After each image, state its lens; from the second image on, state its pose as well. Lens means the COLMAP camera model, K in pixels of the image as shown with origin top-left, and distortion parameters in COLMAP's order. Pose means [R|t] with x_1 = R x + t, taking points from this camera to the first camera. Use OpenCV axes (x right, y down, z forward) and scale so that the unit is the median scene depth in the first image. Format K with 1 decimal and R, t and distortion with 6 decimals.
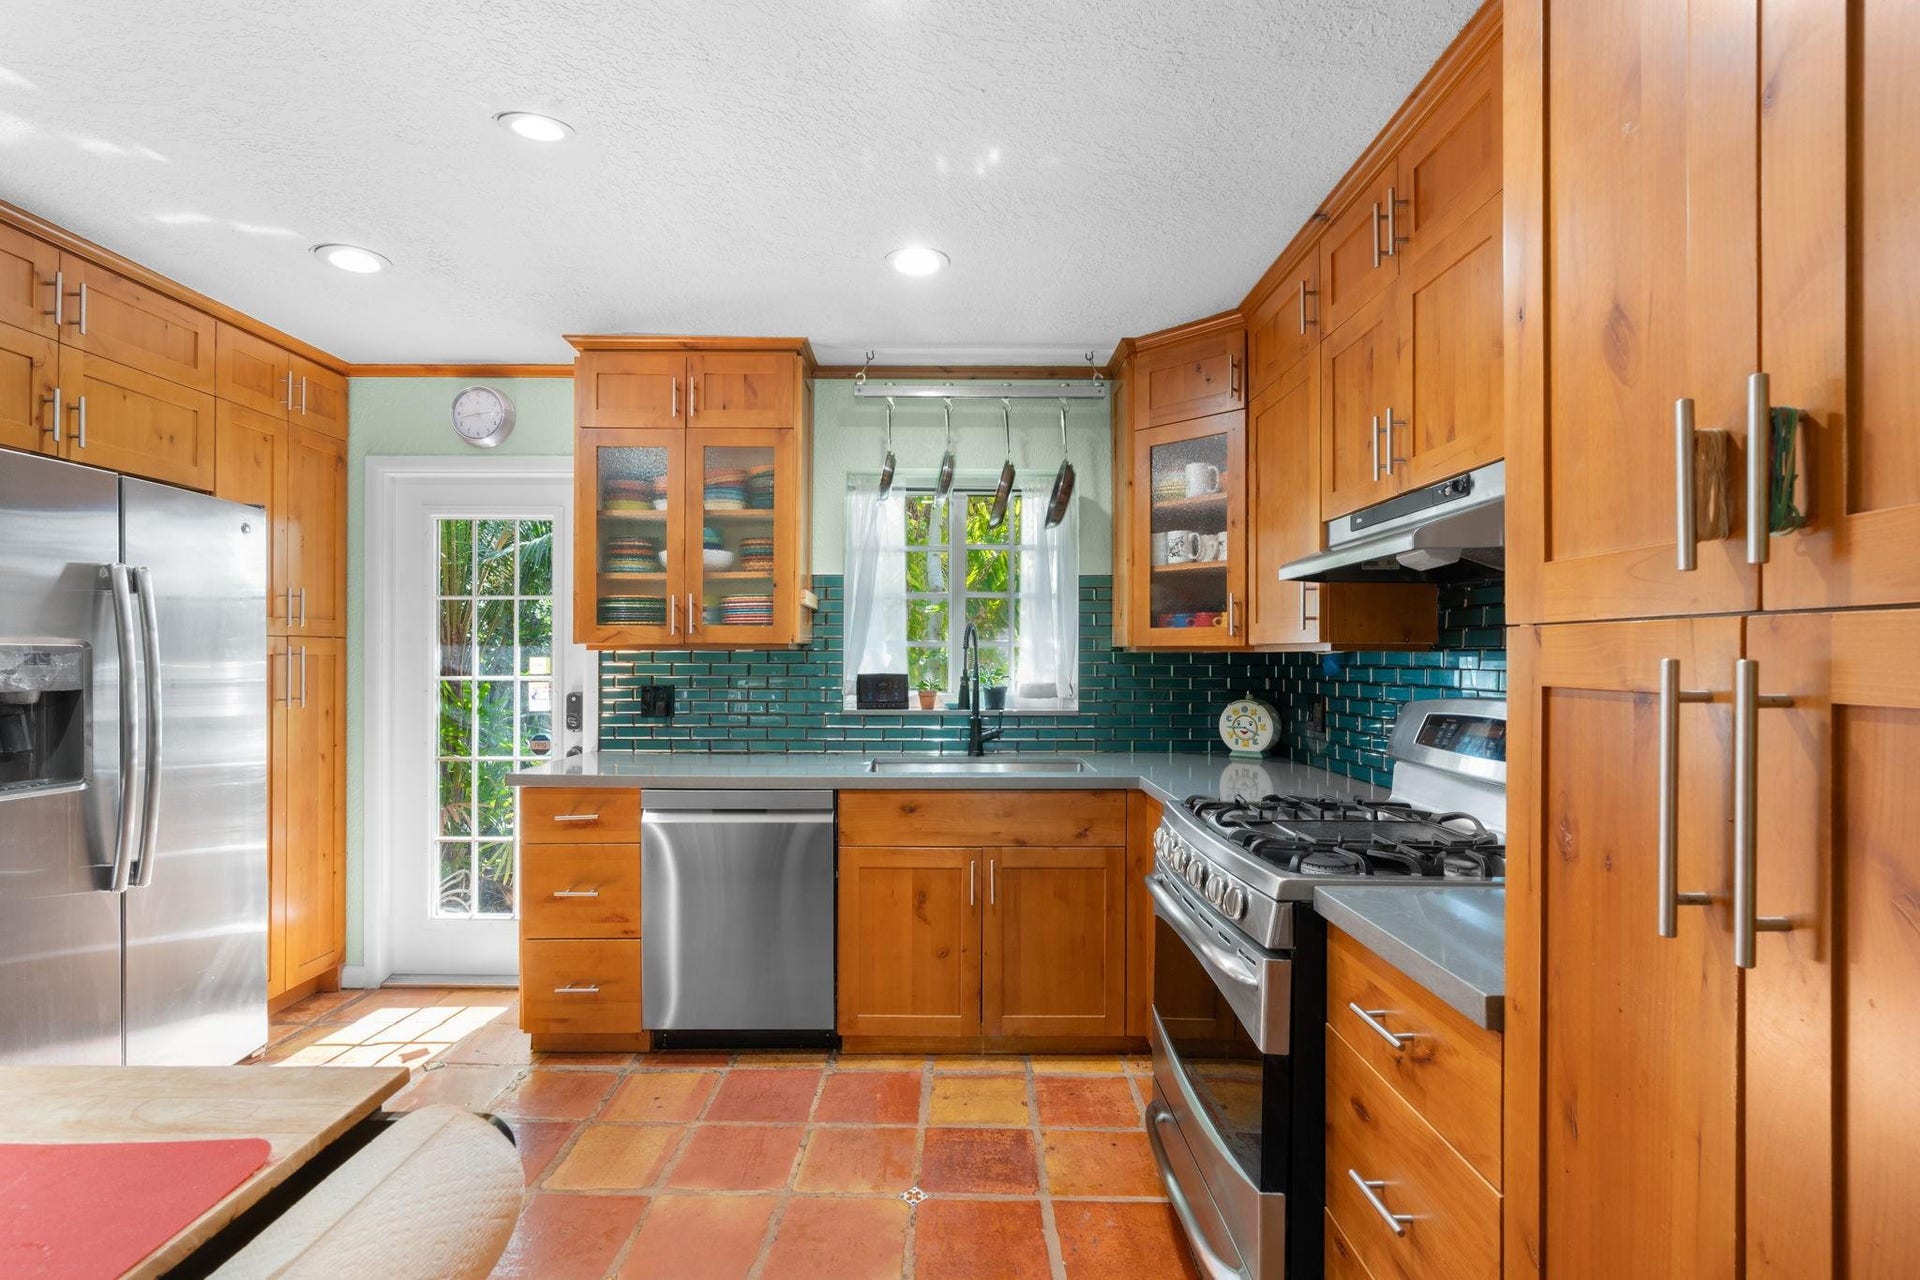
lens RADIAL K [[864.3, 0, 960.0], [0, 864.3, 640.0], [0, 0, 1]] dist [-0.001429, -0.000146]
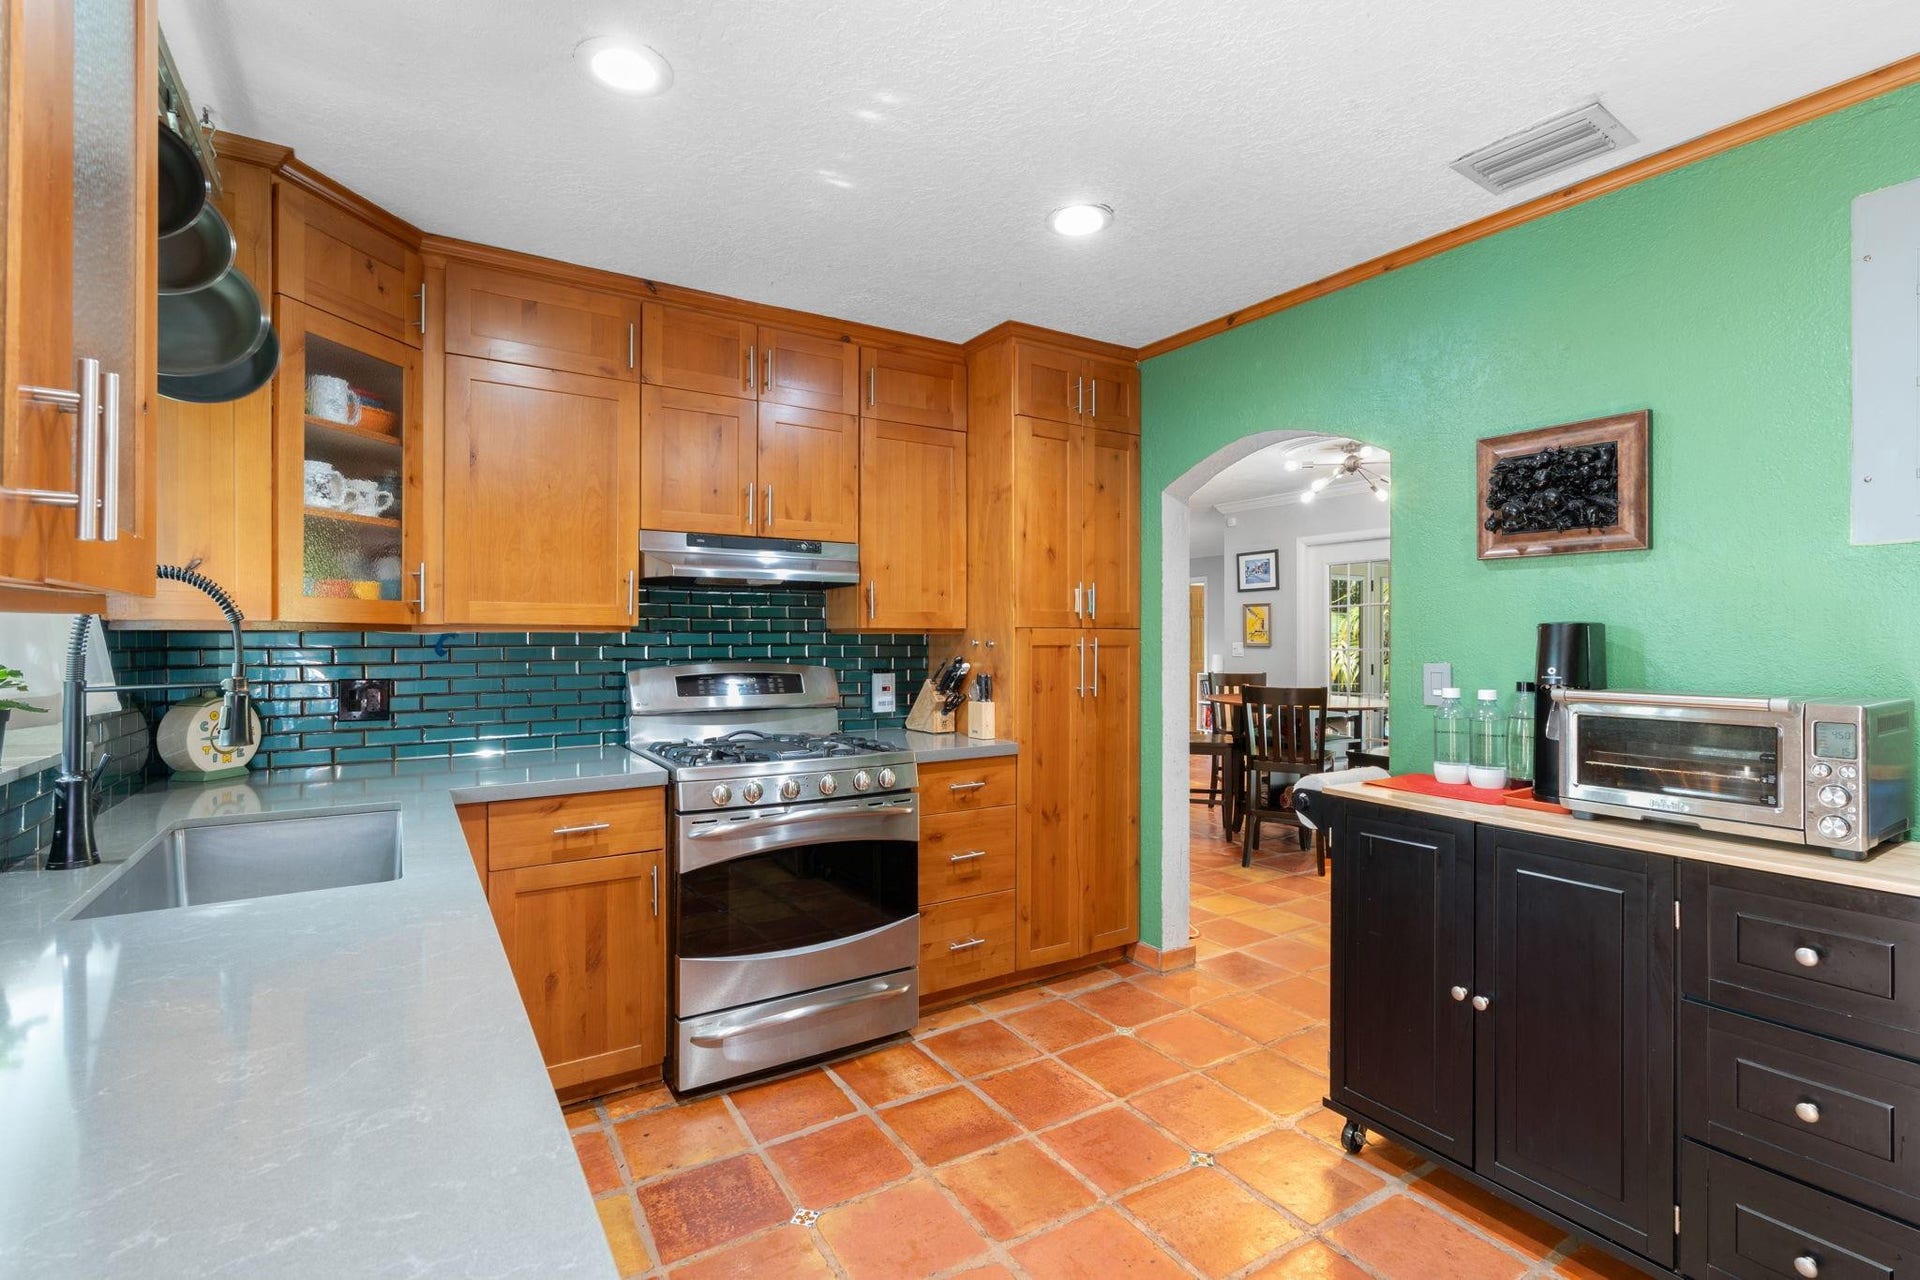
lens RADIAL K [[864.3, 0, 960.0], [0, 864.3, 640.0], [0, 0, 1]] dist [-0.001429, -0.000146]
pose [[-0.535351, -0.008850, 0.844583, -0.882653], [-0.015416, 0.999881, 0.000706, 0.020002], [-0.844489, -0.012642, -0.535424, 1.309180]]
